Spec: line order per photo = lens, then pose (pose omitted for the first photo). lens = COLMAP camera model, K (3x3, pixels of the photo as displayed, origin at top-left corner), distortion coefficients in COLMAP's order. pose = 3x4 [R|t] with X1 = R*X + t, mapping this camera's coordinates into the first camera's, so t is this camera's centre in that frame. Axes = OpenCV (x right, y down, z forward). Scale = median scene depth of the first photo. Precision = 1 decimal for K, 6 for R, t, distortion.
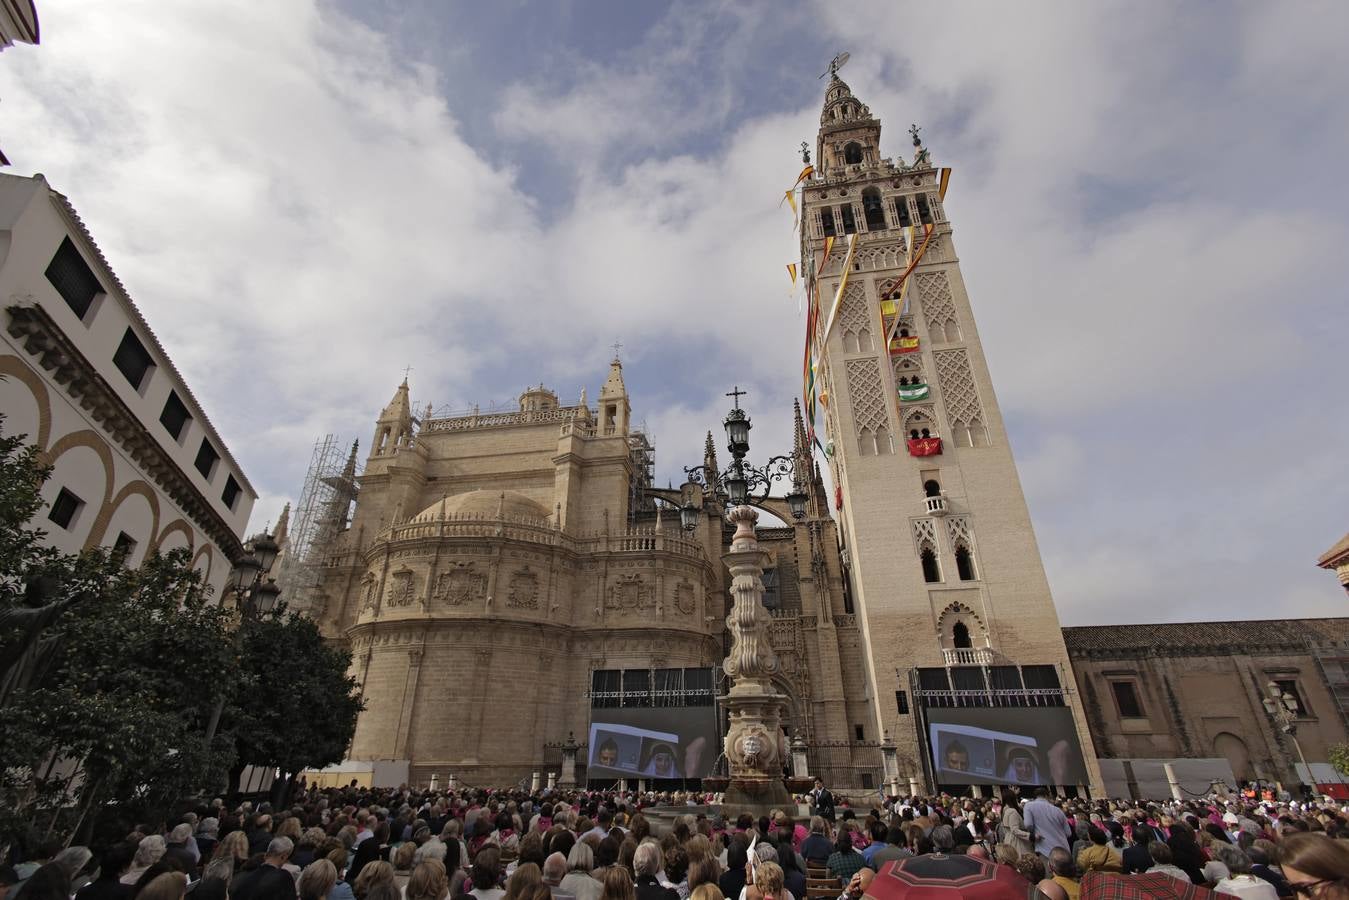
lens RADIAL K [[623.2, 0, 674.5], [0, 623.2, 450.0], [0, 0, 1]] dist [0.001119, 0.000047]
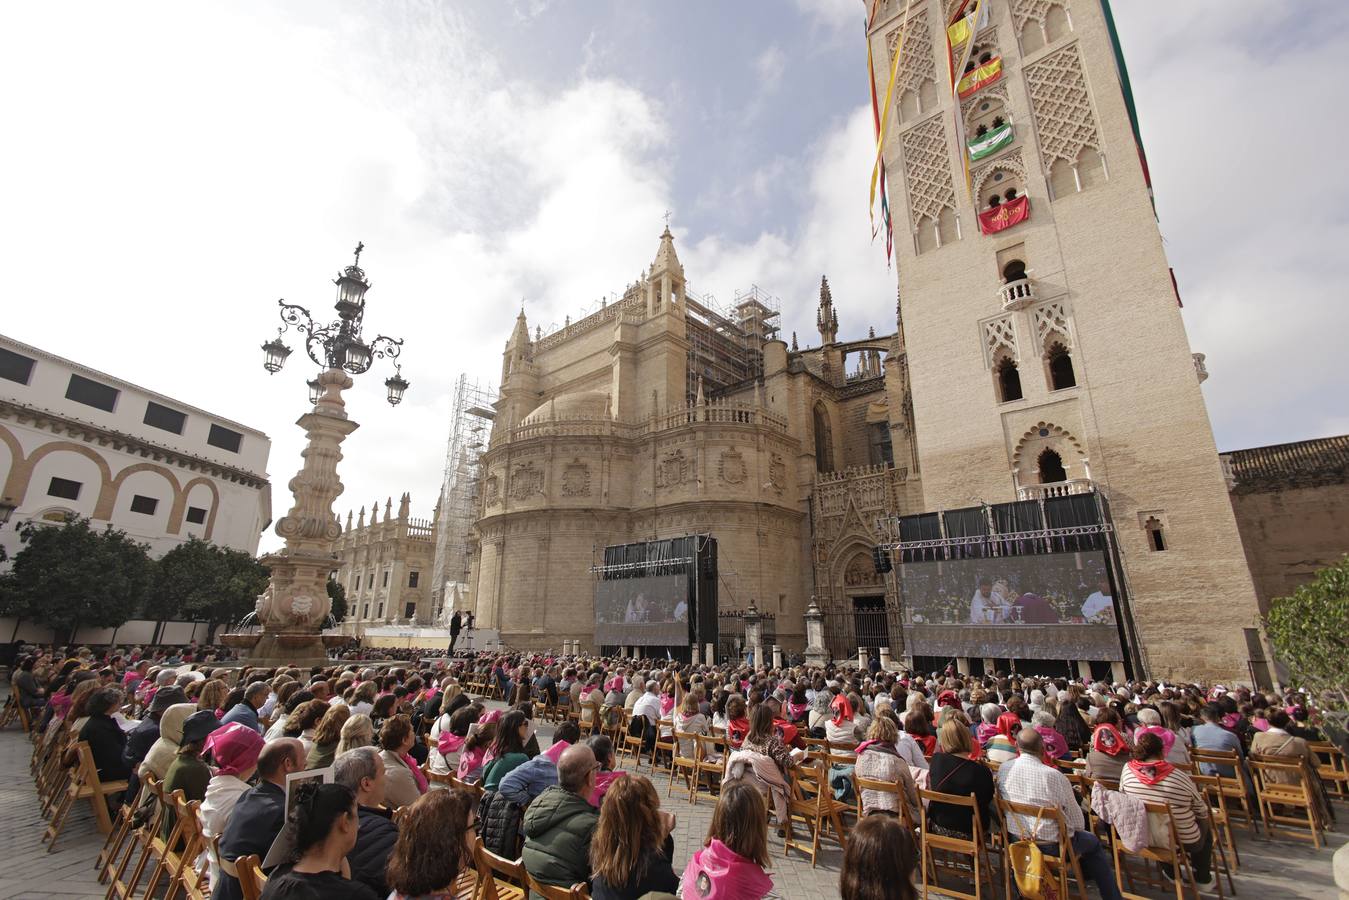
lens RADIAL K [[623.2, 0, 674.5], [0, 623.2, 450.0], [0, 0, 1]] dist [0.001119, 0.000047]
pose [[0.850223, -0.146670, -0.505578, 0.402078], [0.229543, 0.967583, 0.105319, 0.091460], [0.473742, -0.205597, 0.856329, 0.162972]]
